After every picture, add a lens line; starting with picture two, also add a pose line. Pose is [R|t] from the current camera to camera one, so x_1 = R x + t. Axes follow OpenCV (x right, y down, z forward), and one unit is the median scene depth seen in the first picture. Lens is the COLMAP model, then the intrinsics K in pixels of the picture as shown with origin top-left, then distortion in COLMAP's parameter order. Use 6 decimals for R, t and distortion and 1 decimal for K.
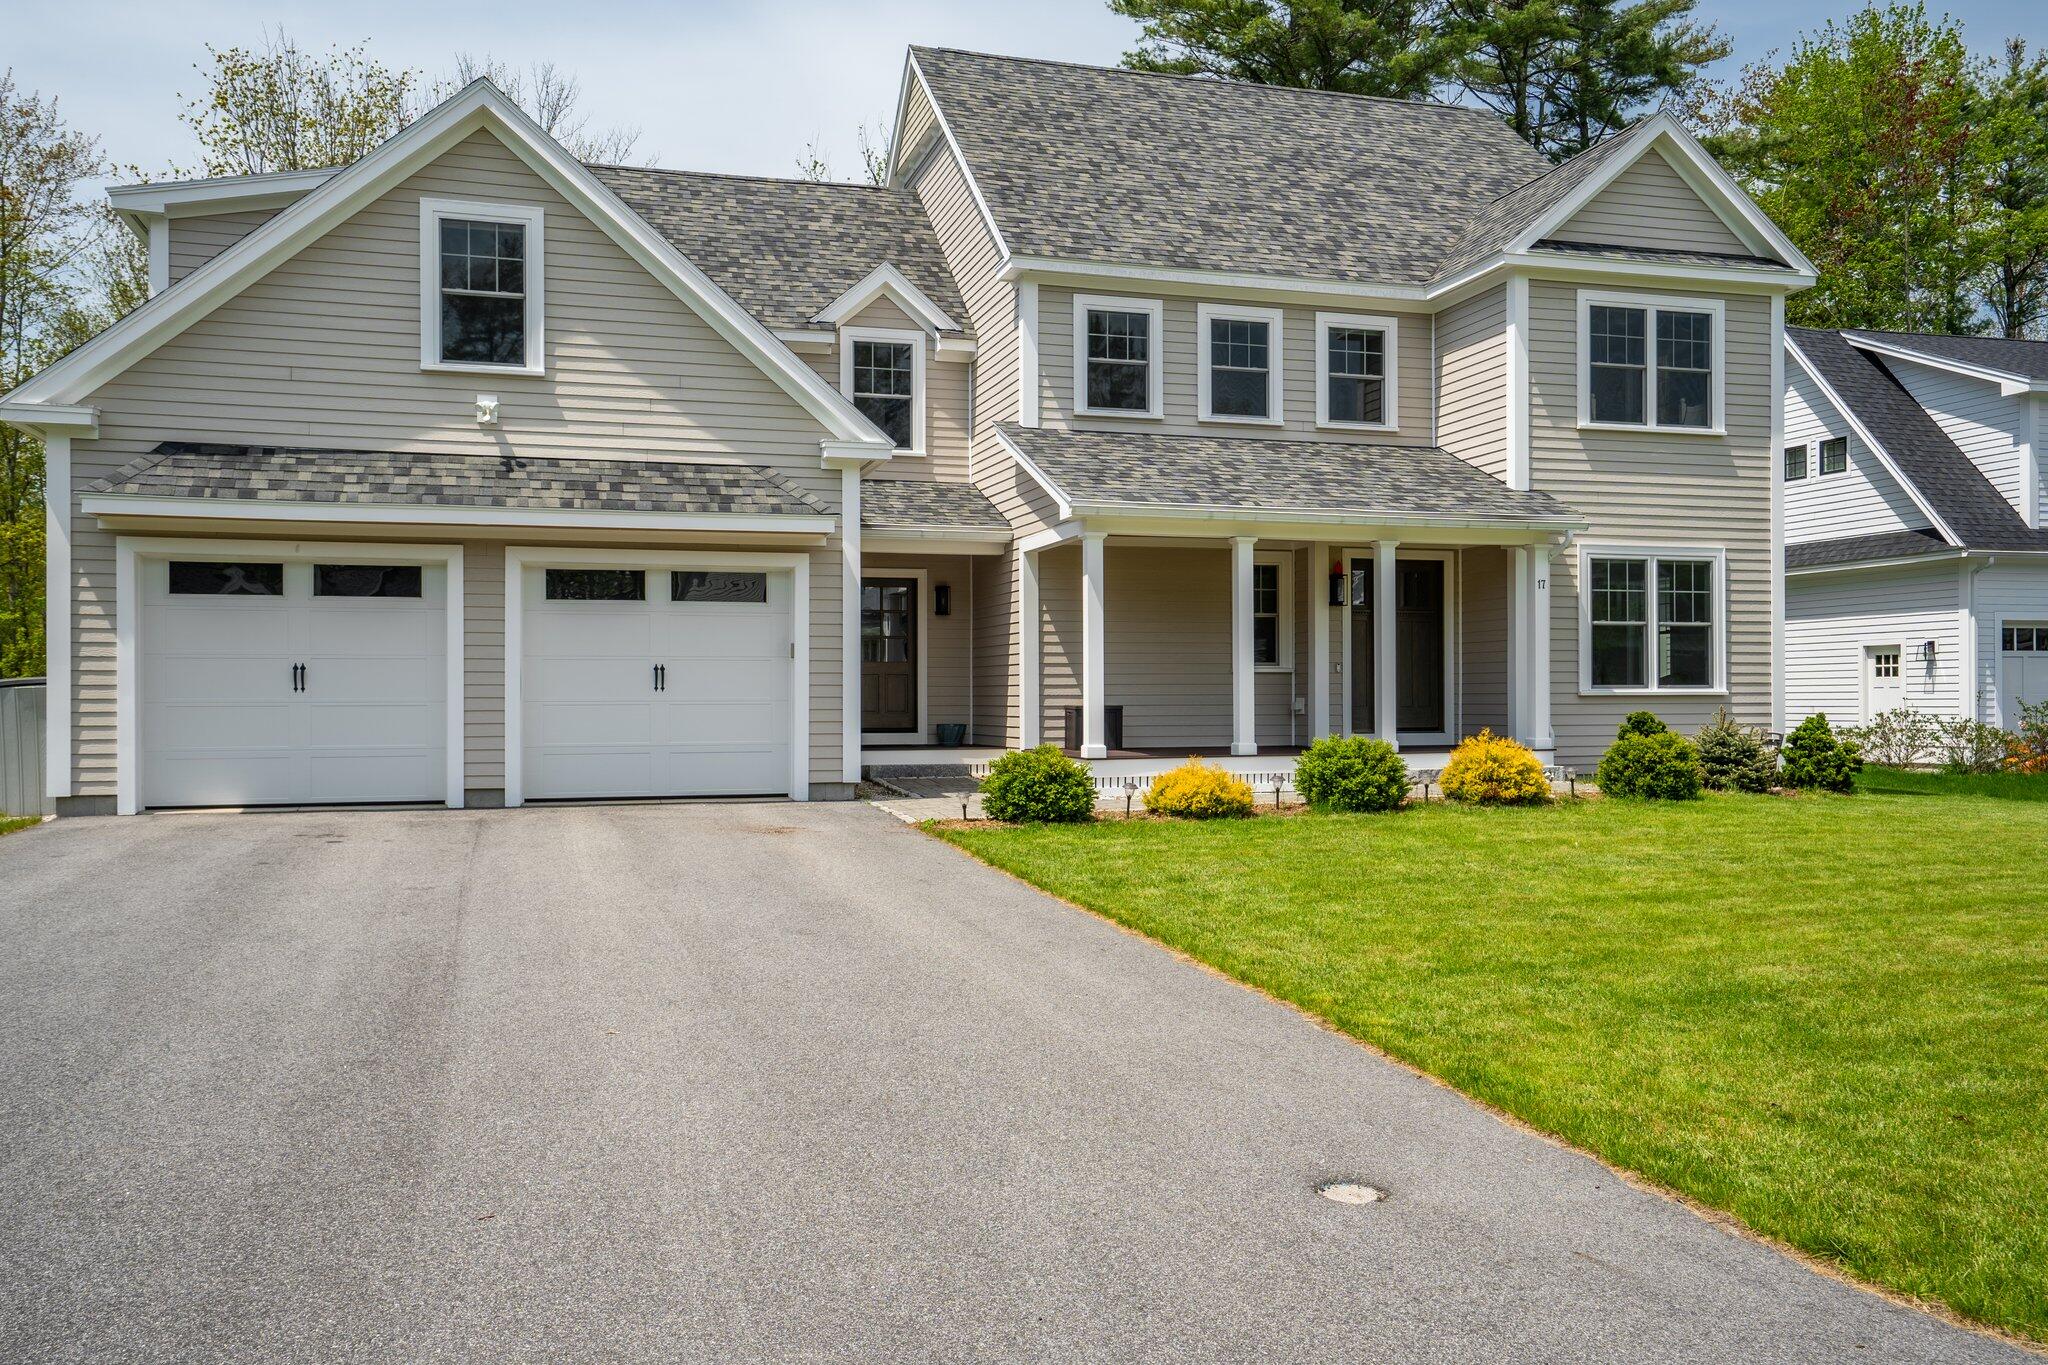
lens RADIAL K [[1726.1, 0, 1024.0], [0, 1726.1, 682.5], [0, 0, 1]] dist [0.032646, 0.004776]
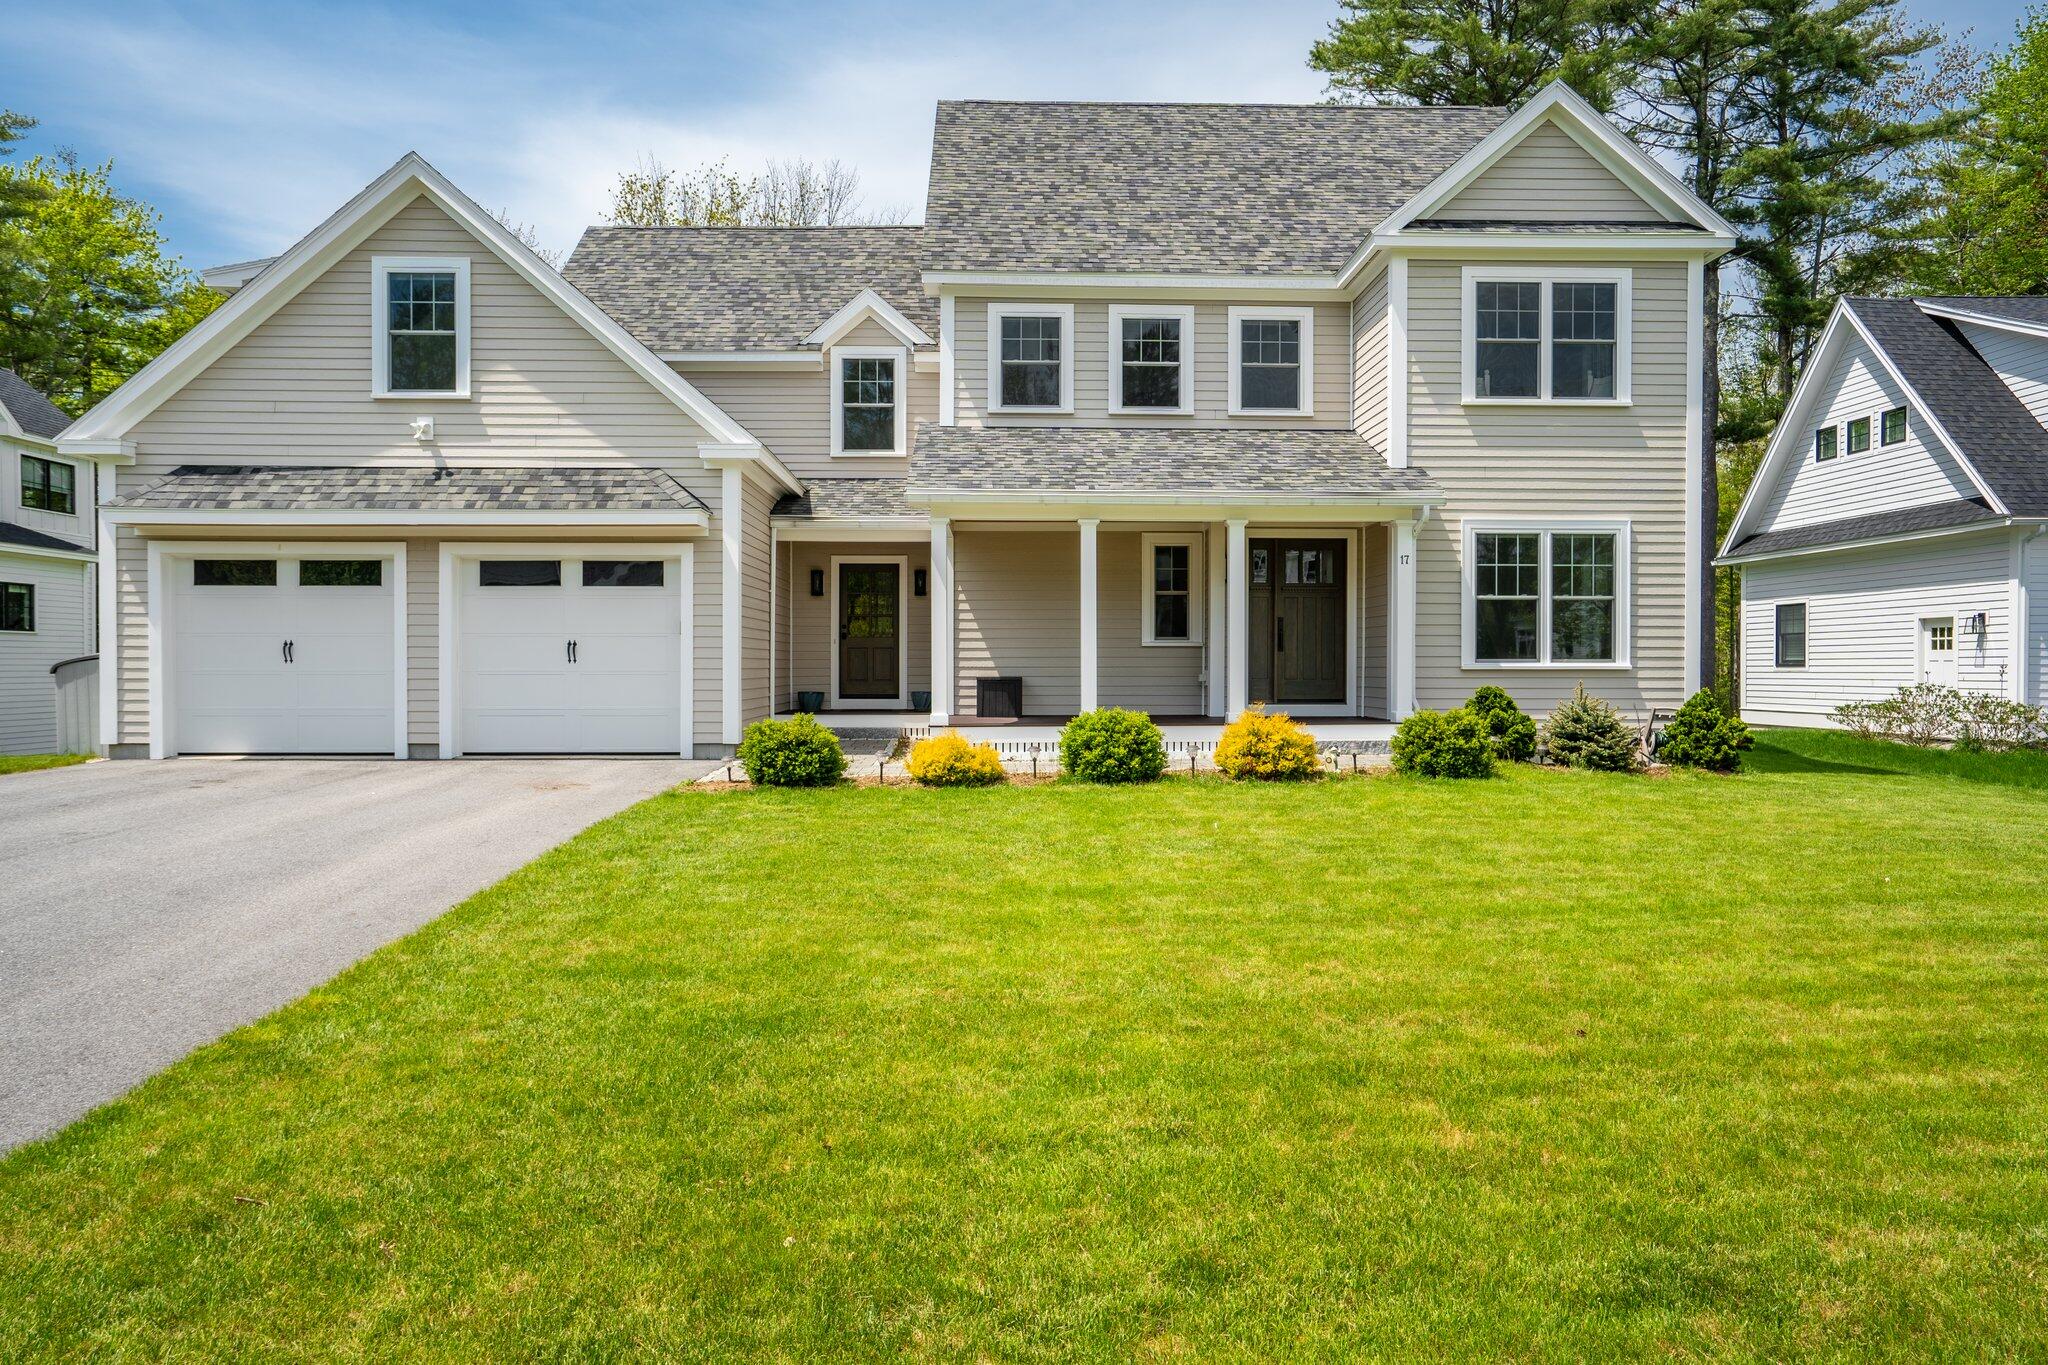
lens RADIAL K [[1384.7, 0, 1024.0], [0, 1384.7, 682.5], [0, 0, 1]] dist [-0.020399, 0.043459]
pose [[0.963060, 0.006975, -0.269196, 0.291318], [-0.000879, 0.999741, 0.022760, -0.003007], [0.269285, -0.021683, 0.962816, 0.152883]]
